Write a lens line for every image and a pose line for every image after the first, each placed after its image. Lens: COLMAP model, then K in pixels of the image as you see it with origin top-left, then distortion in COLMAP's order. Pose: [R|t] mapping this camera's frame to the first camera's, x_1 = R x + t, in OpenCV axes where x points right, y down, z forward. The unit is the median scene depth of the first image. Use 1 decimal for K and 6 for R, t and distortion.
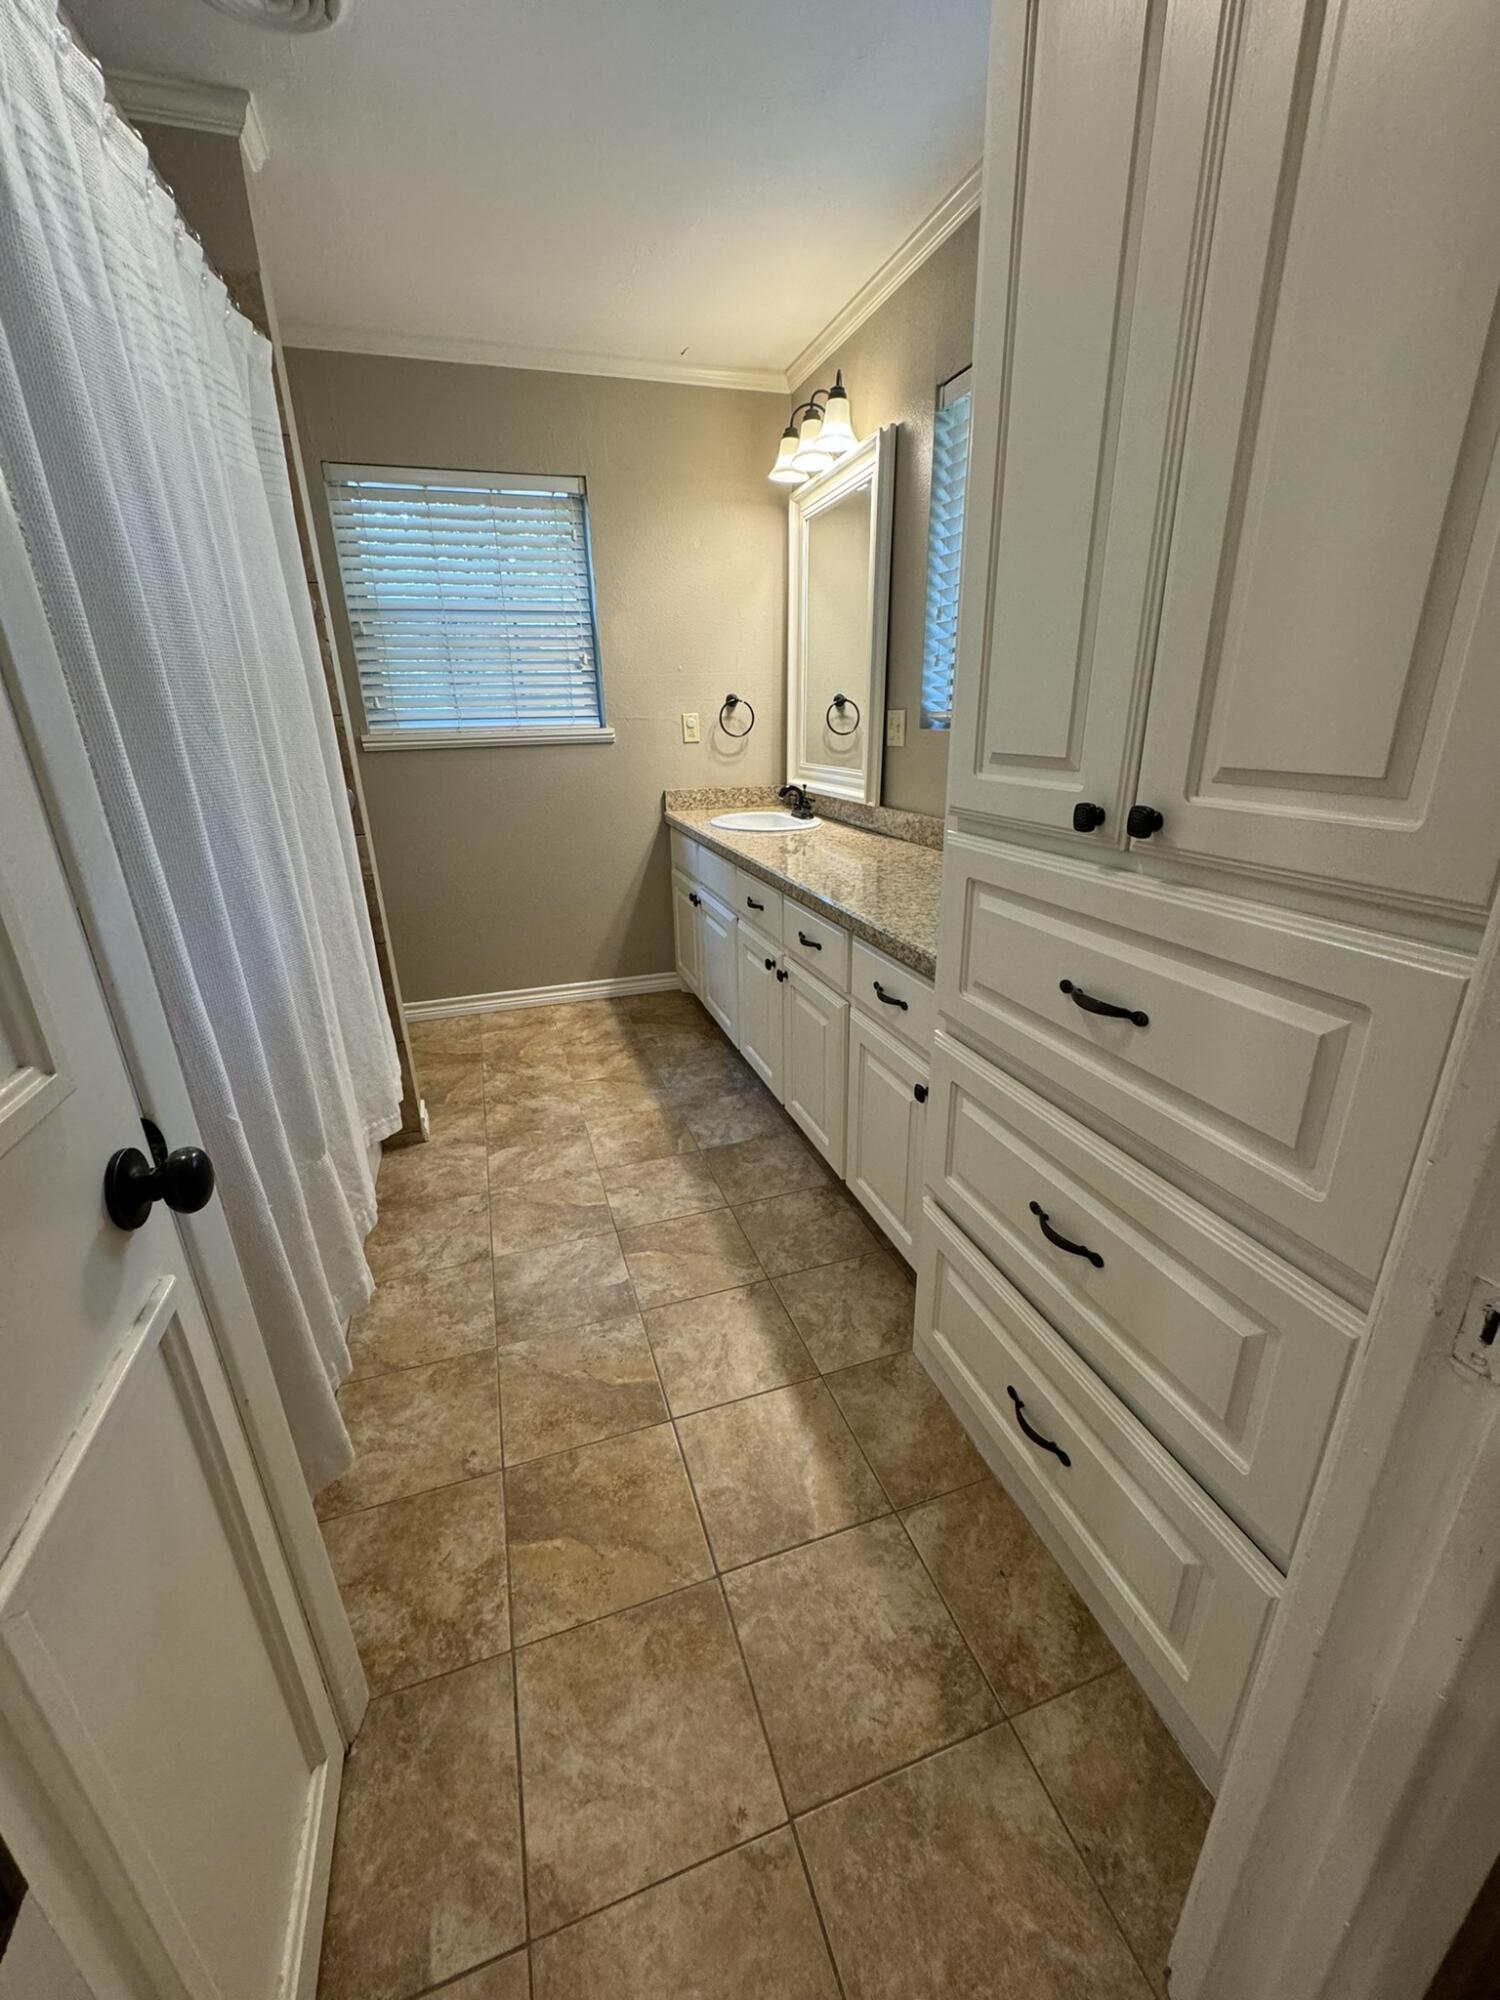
lens RADIAL K [[793.5, 0, 751.2], [0, 793.5, 999.8], [0, 0, 1]] dist [-0.002960, 0.000529]
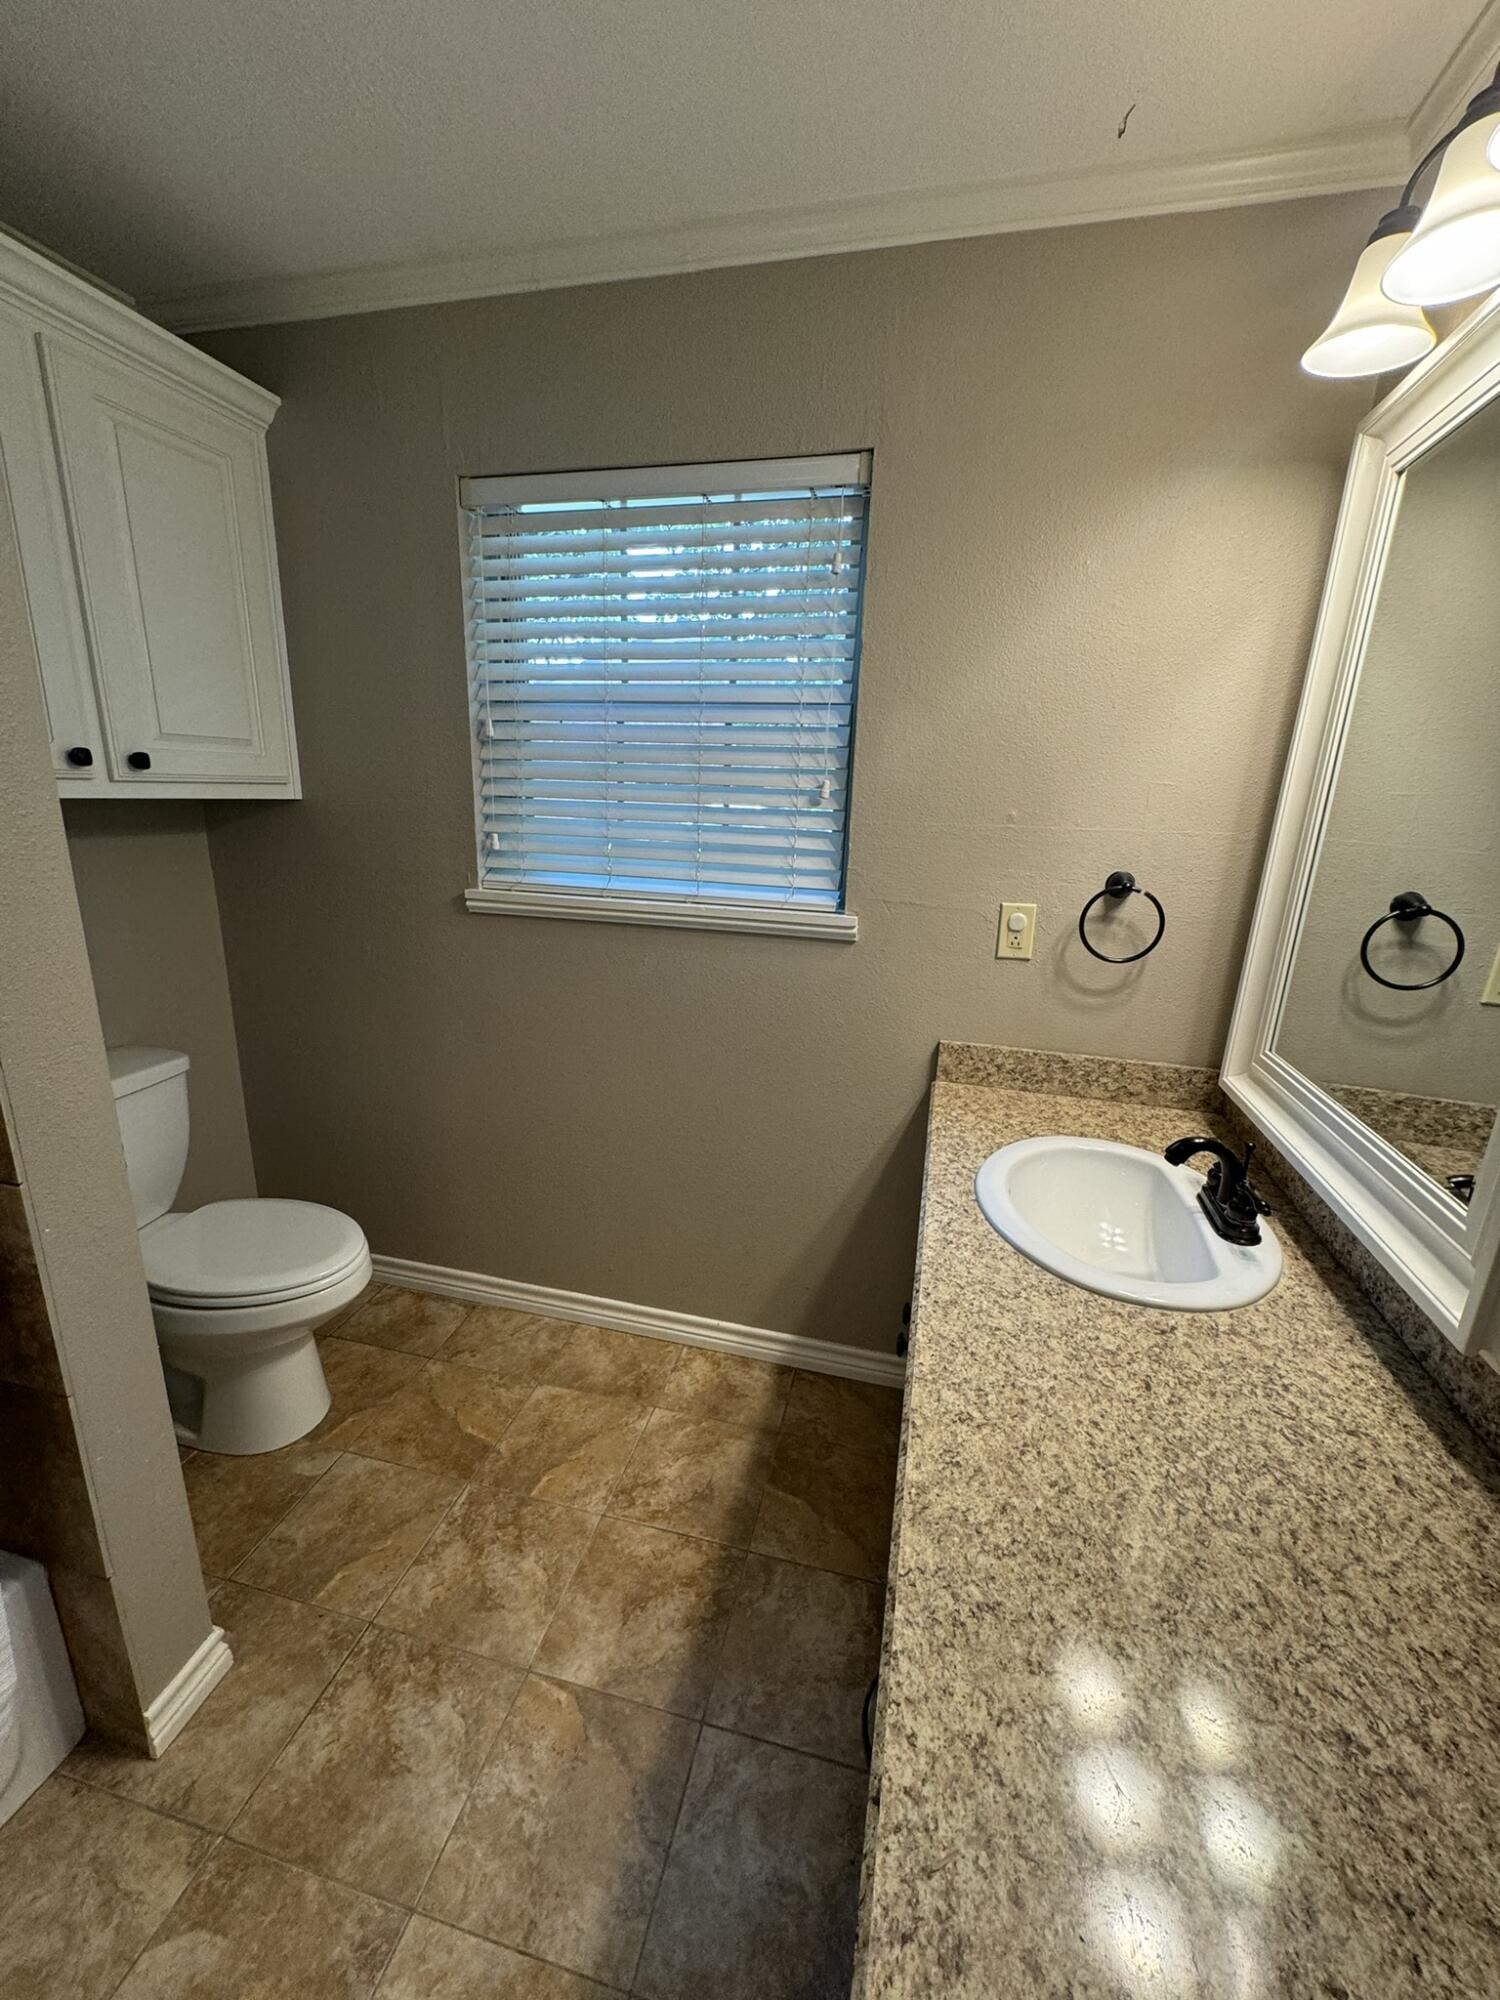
lens RADIAL K [[793.5, 0, 751.2], [0, 793.5, 999.8], [0, 0, 1]] dist [-0.002960, 0.000529]
pose [[0.845068, 0.183734, -0.502097, 0.058289], [-0.233349, 0.971682, -0.037173, -0.363925], [0.481049, 0.148578, 0.864012, 0.748925]]
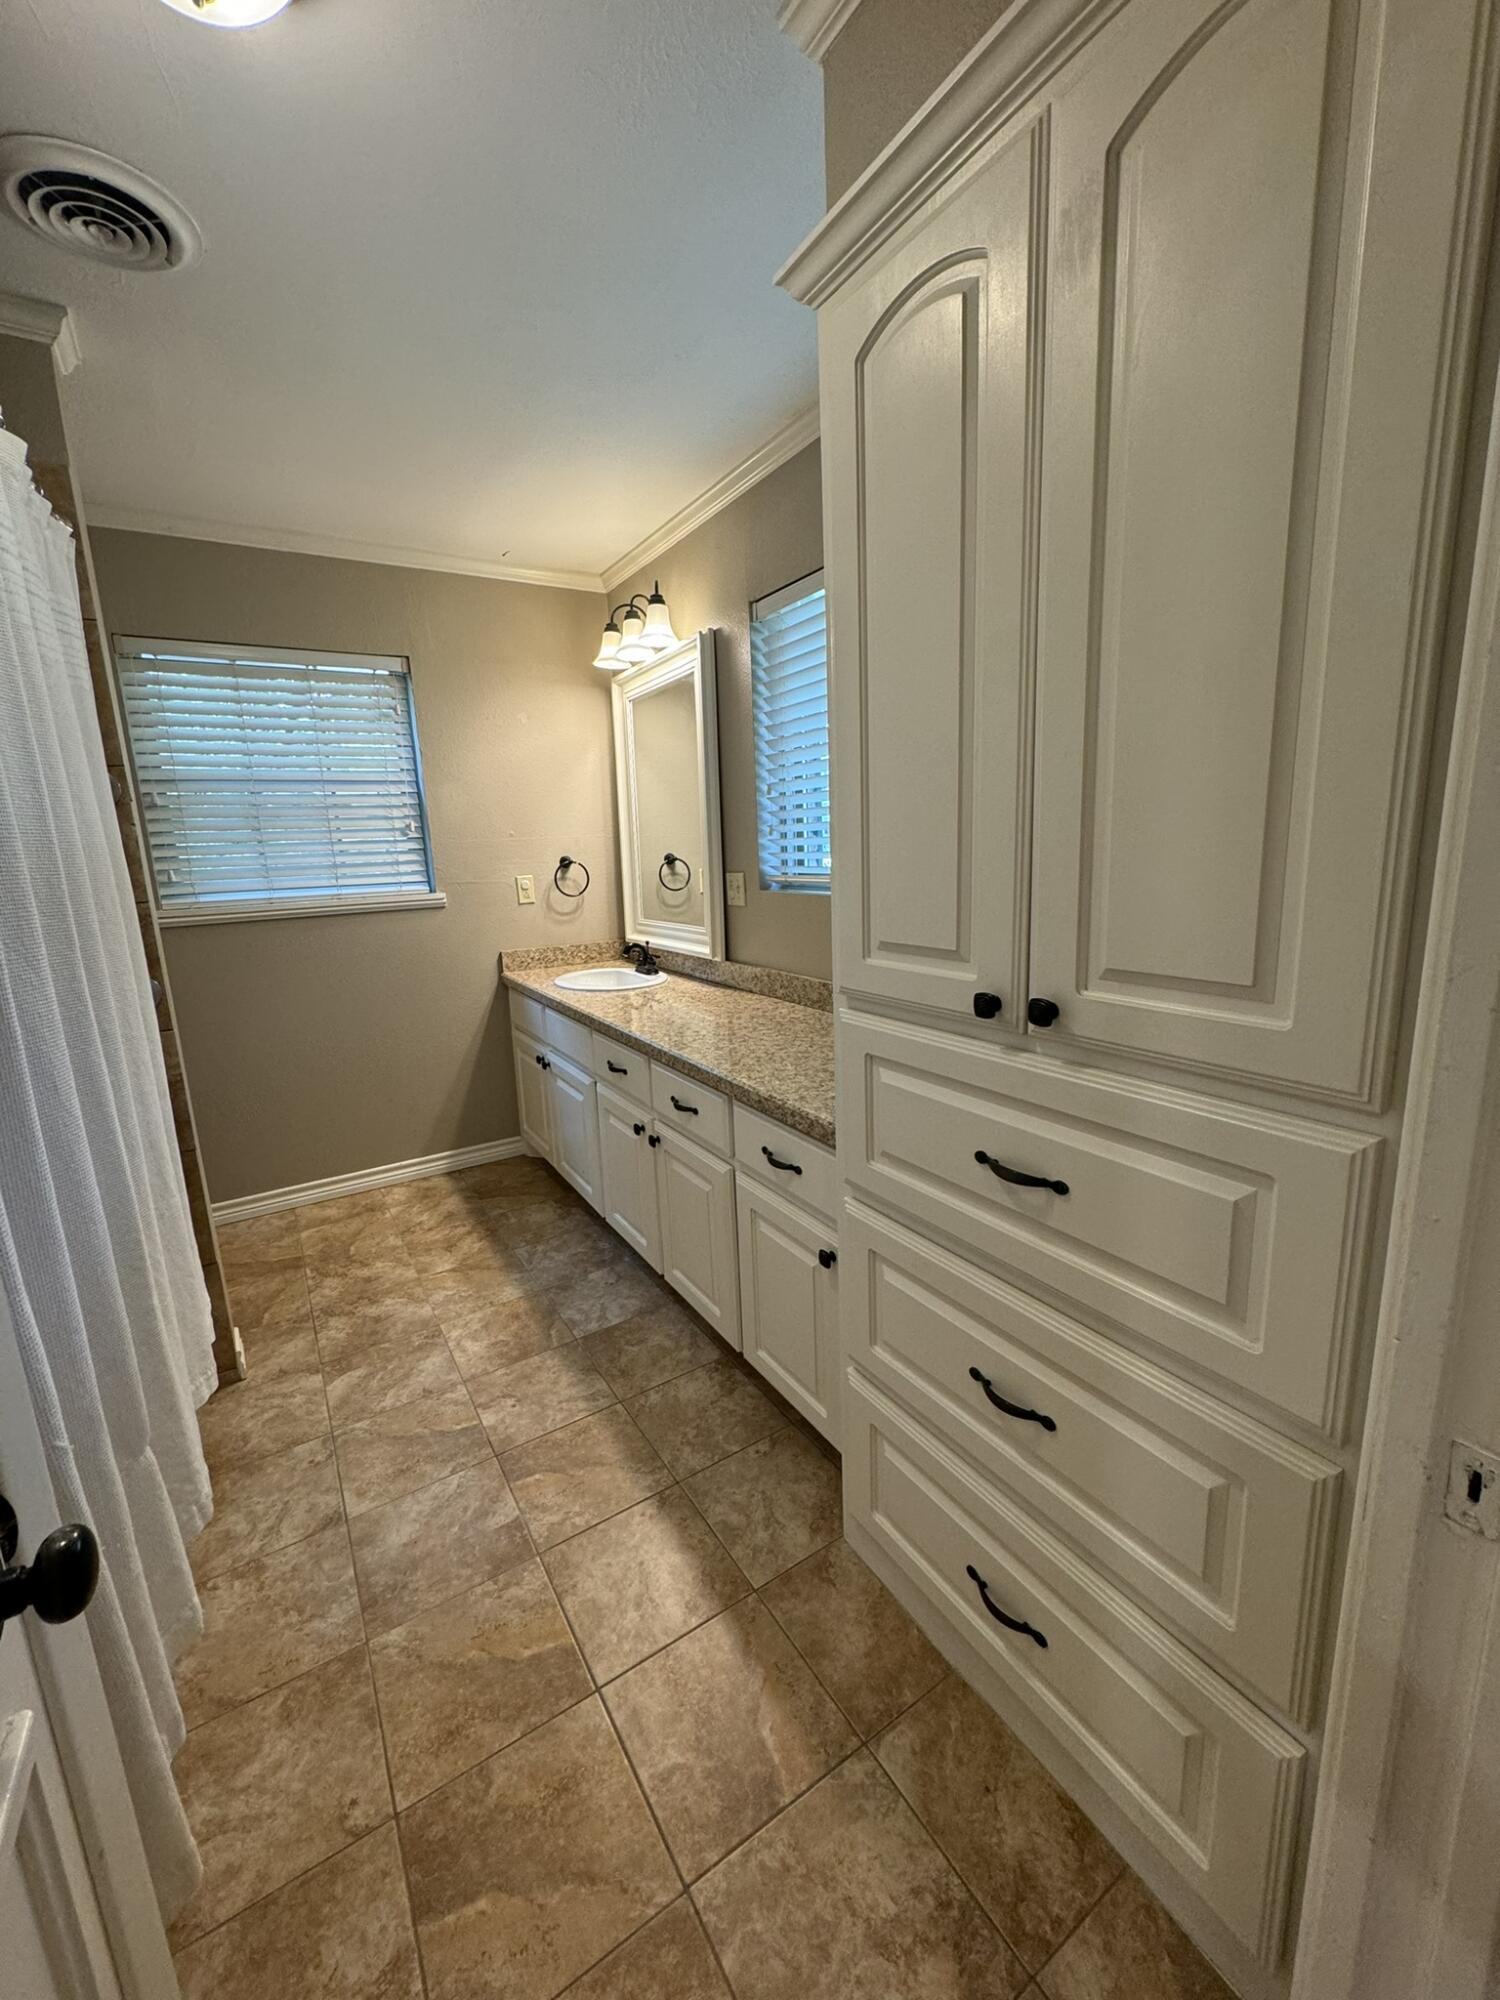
lens RADIAL K [[793.5, 0, 751.2], [0, 793.5, 999.8], [0, 0, 1]] dist [-0.002960, 0.000529]
pose [[0.970973, -0.062830, 0.230790, -0.058238], [0.099476, 0.983554, -0.150751, -0.041026], [-0.217523, 0.169333, 0.961255, 0.003983]]
